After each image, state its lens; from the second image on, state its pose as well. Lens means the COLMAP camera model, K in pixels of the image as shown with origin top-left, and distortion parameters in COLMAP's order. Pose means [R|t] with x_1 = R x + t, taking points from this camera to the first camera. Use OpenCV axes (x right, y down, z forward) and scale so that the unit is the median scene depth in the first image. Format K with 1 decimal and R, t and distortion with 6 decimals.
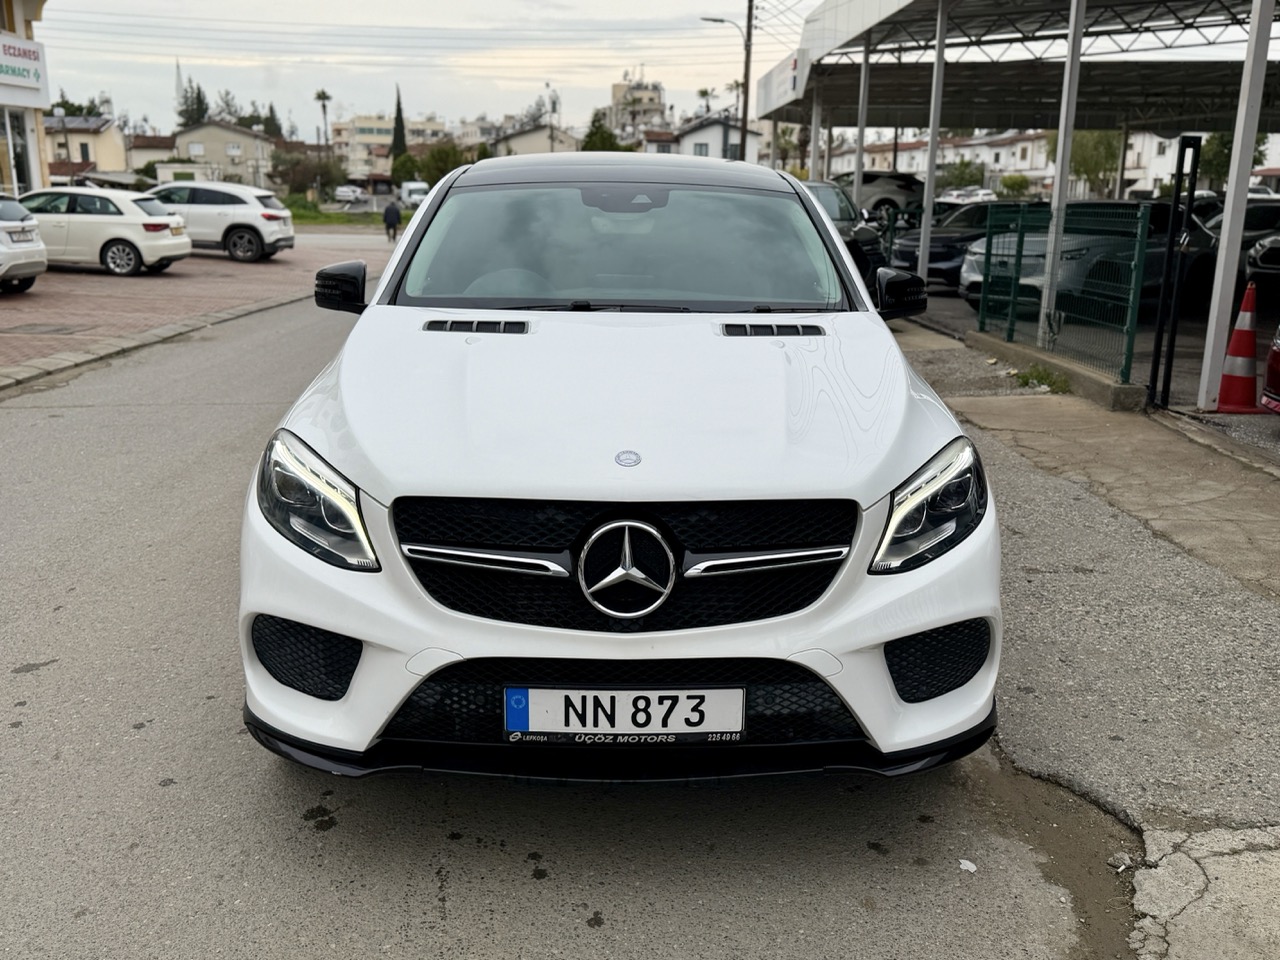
lens RADIAL K [[1148.8, 0, 640.0], [0, 1148.8, 480.0], [0, 0, 1]] dist [0.001691, 0.000534]
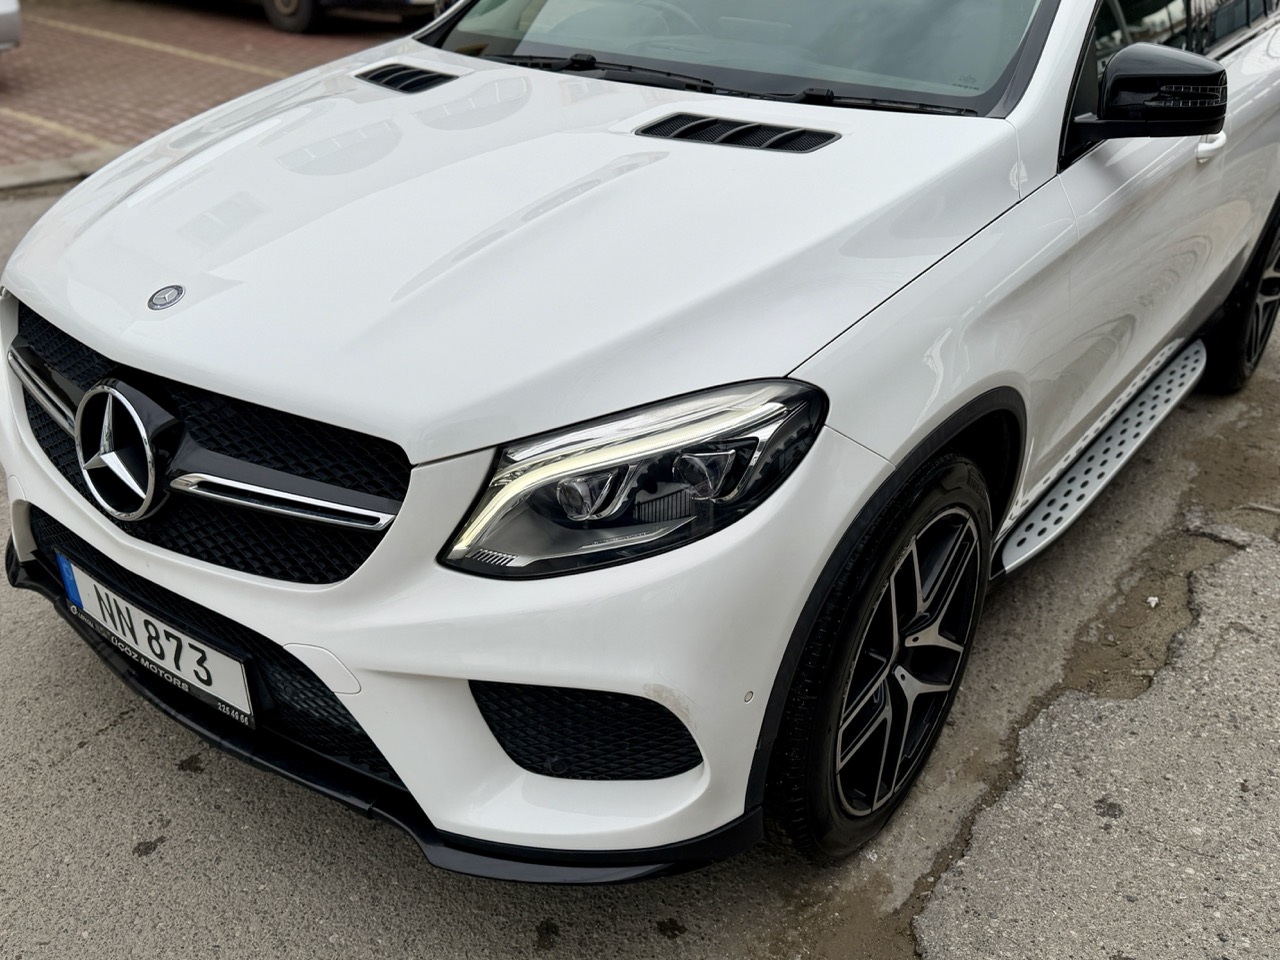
lens RADIAL K [[1148.8, 0, 640.0], [0, 1148.8, 480.0], [0, 0, 1]] dist [0.001691, 0.000534]
pose [[0.789339, 0.281195, -0.545777, 0.607377], [-0.154793, 0.951381, 0.266297, -0.140153], [0.594123, -0.125716, 0.794489, 0.587118]]
